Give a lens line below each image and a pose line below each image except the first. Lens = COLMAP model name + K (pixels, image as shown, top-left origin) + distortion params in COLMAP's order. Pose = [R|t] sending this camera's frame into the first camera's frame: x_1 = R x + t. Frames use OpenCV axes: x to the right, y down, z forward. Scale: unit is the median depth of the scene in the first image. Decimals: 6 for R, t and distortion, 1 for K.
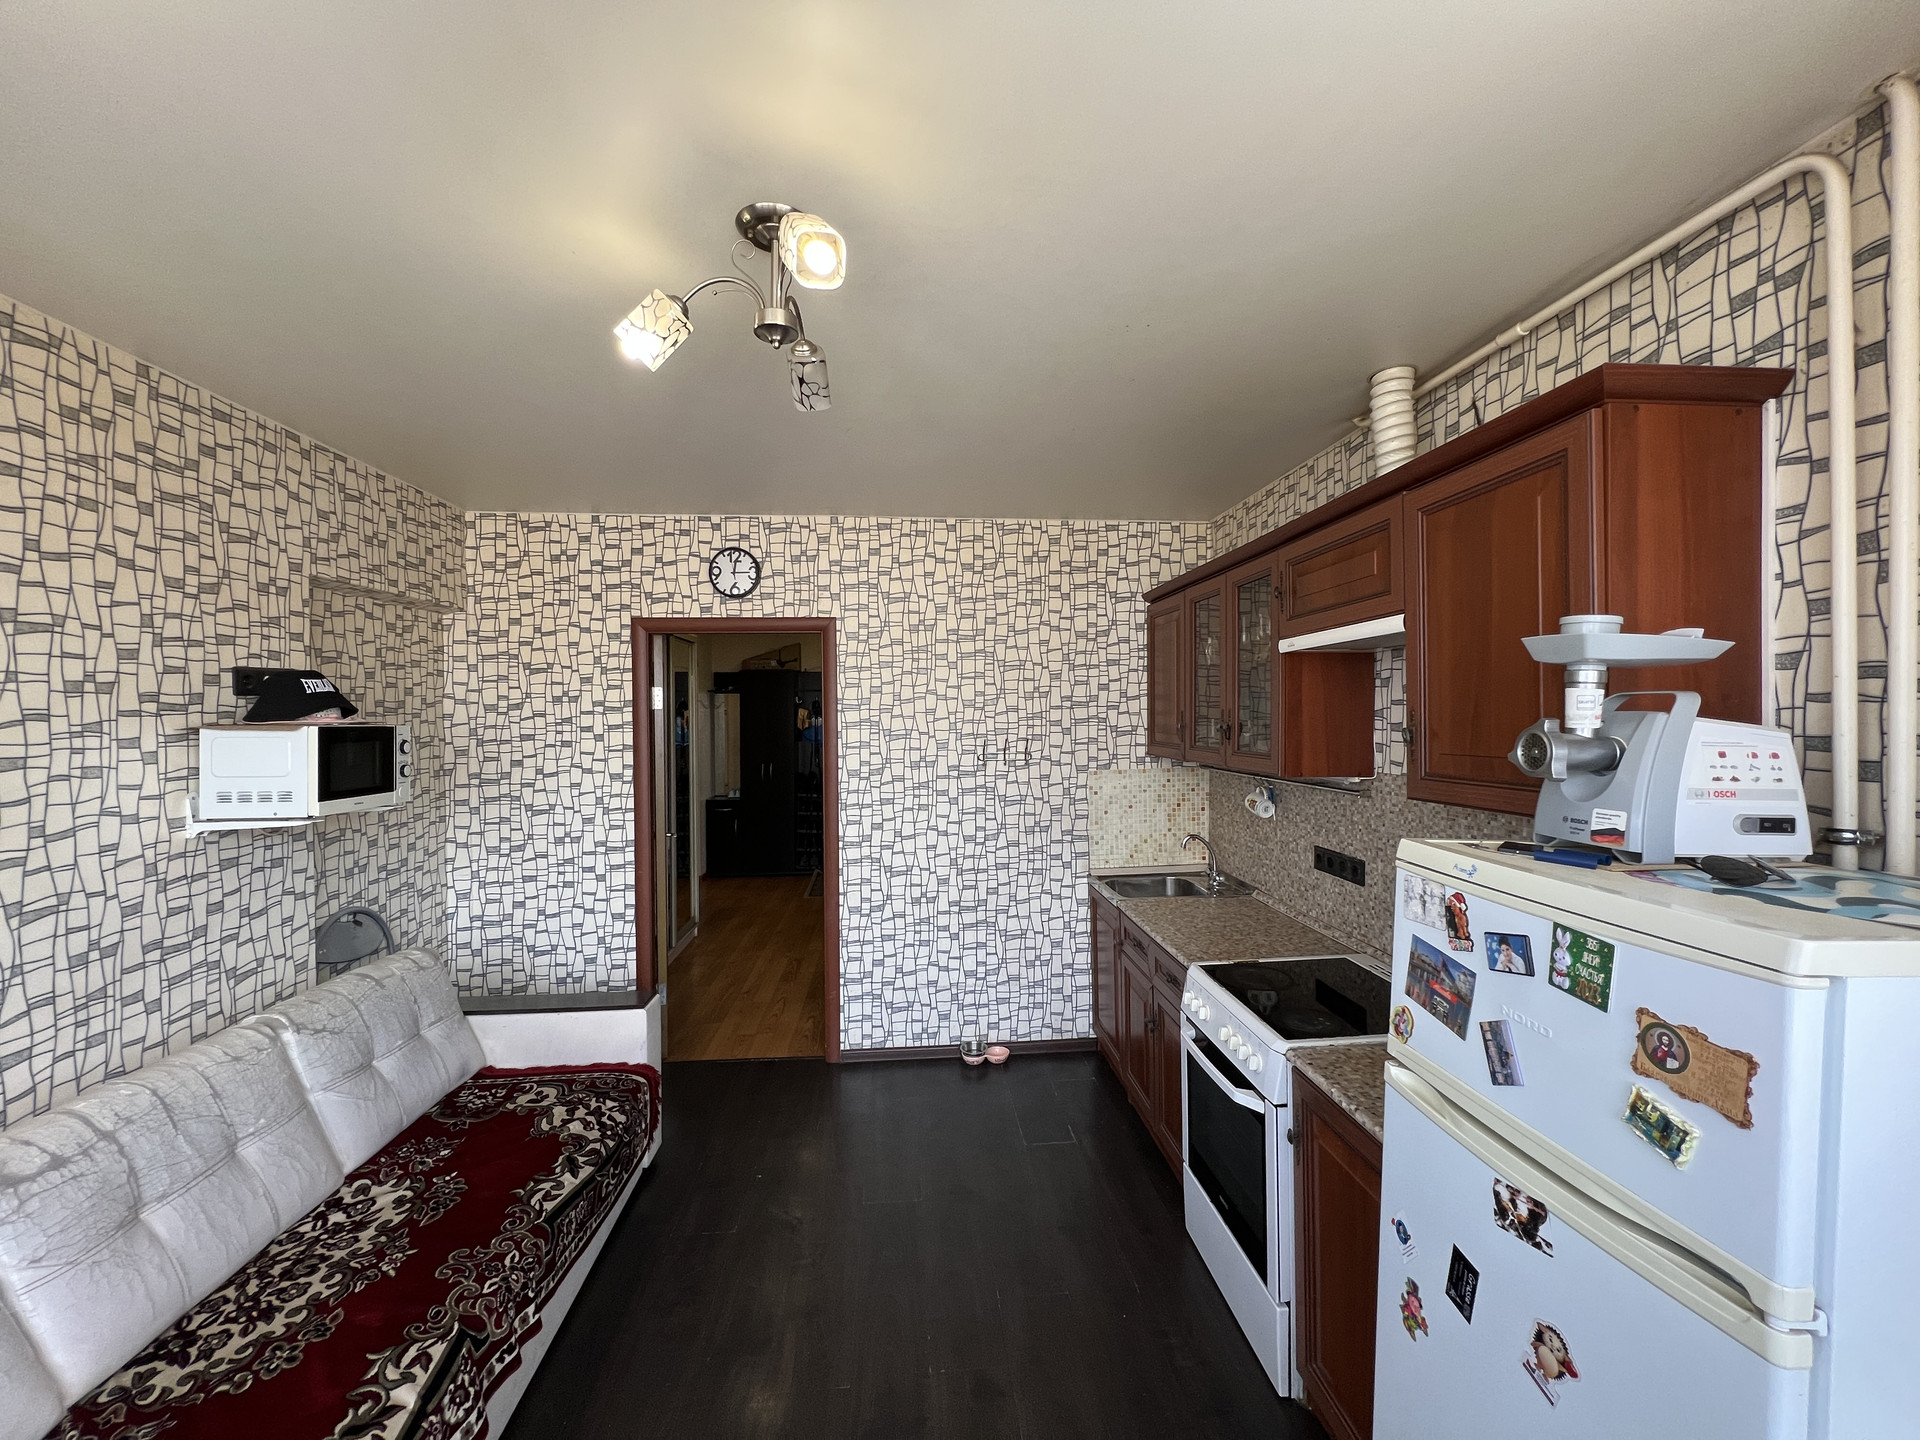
lens RADIAL K [[774.6, 0, 964.4], [0, 774.6, 716.9], [0, 0, 1]] dist [0.000371, 0.000079]
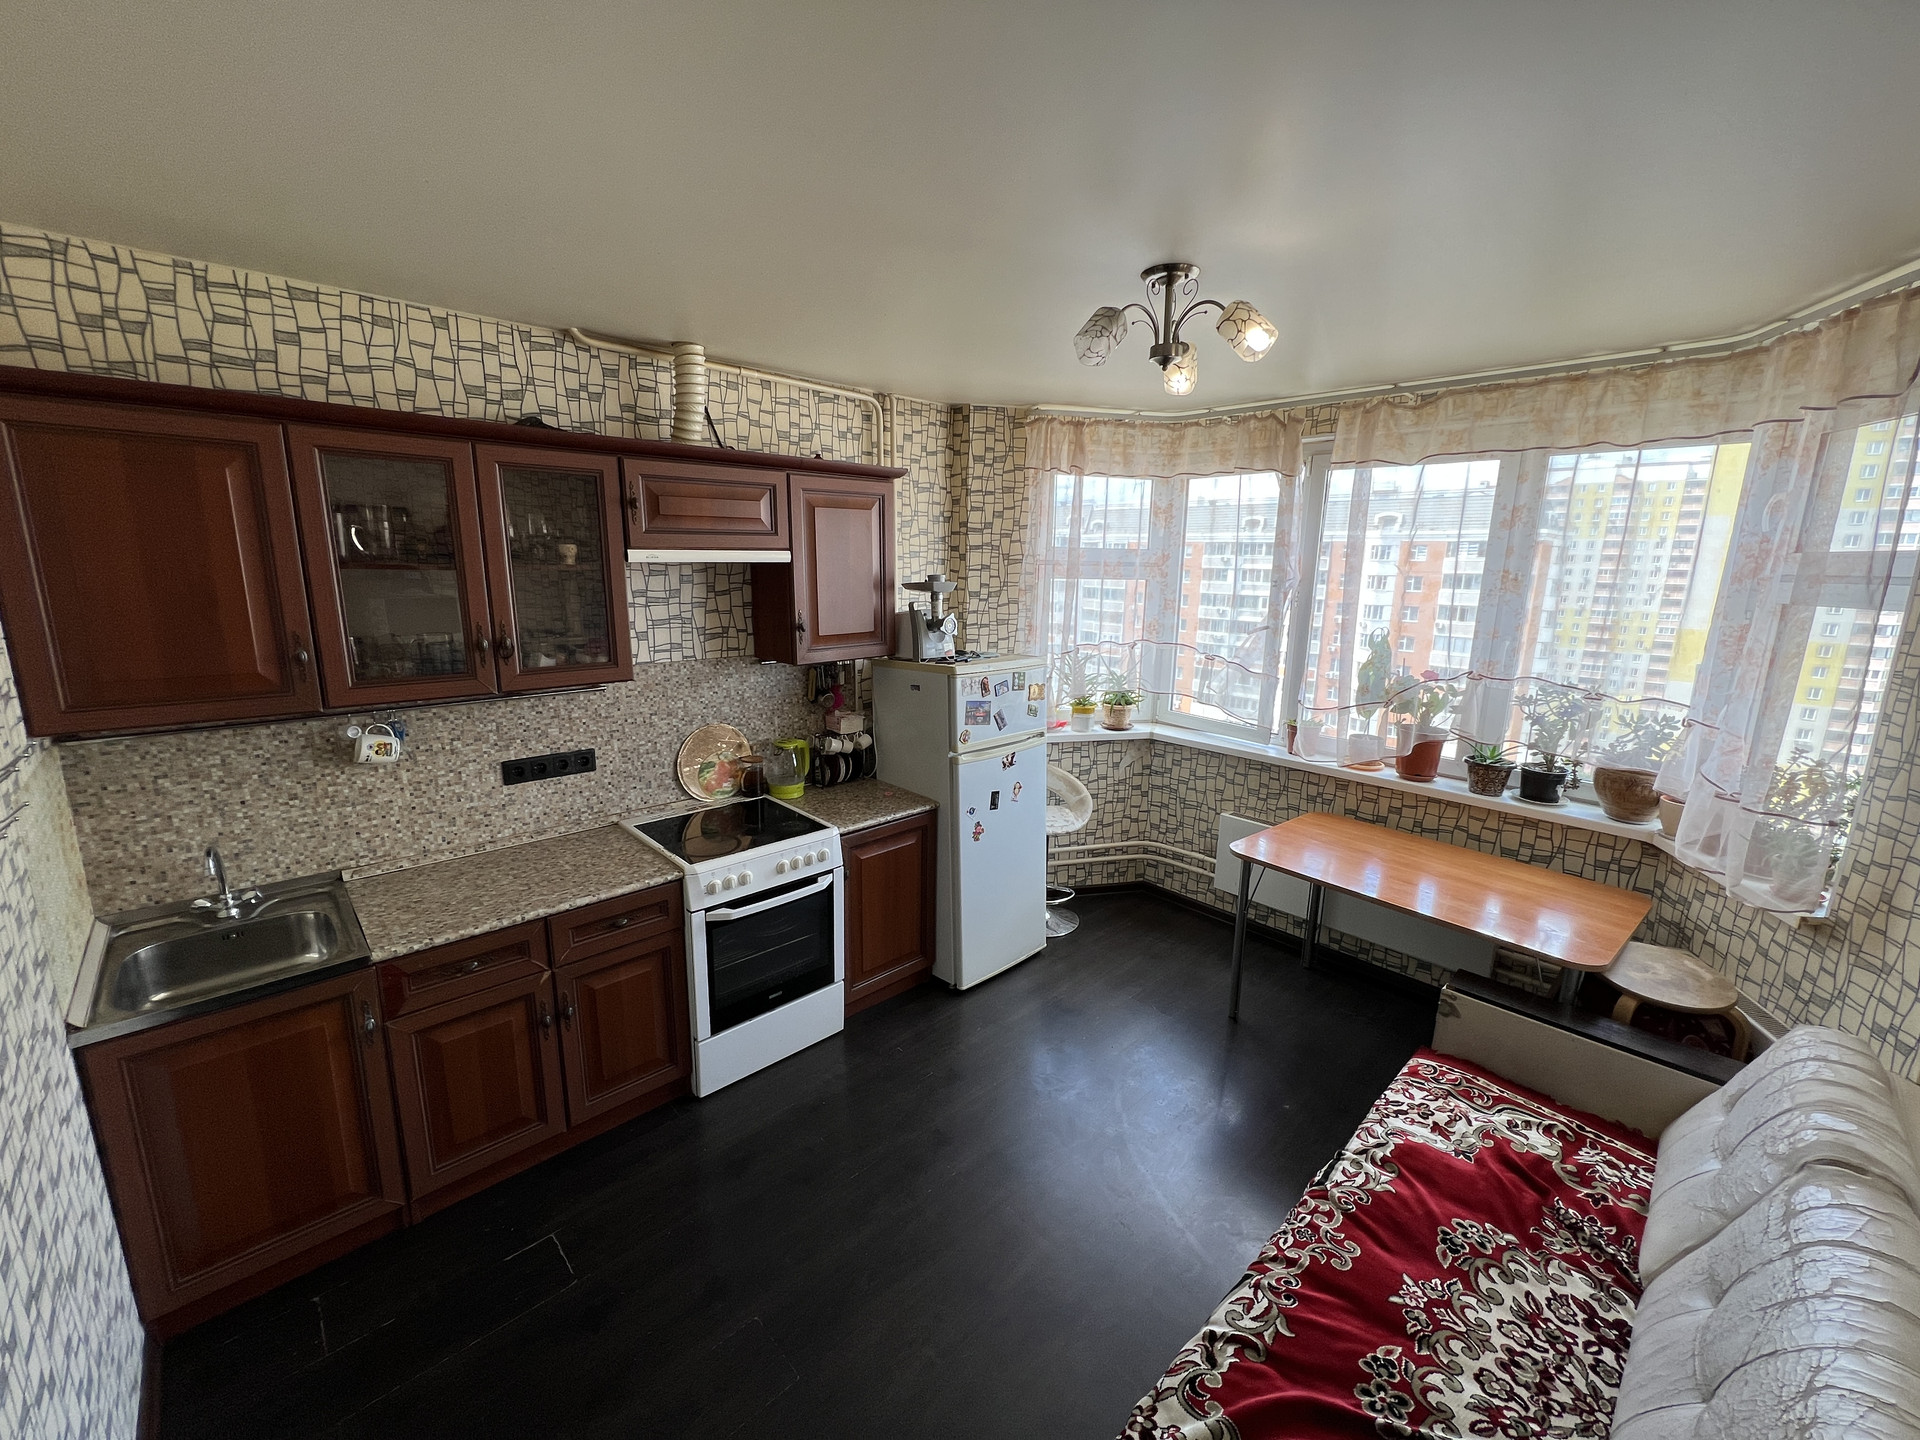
lens RADIAL K [[774.6, 0, 959.6], [0, 774.6, 717.9], [0, 0, 1]] dist [0.000371, 0.000079]
pose [[-0.629002, -0.158295, 0.761117, -1.362043], [-0.006906, 0.980149, 0.198142, -0.171152], [-0.777373, 0.119375, -0.617609, 2.602818]]
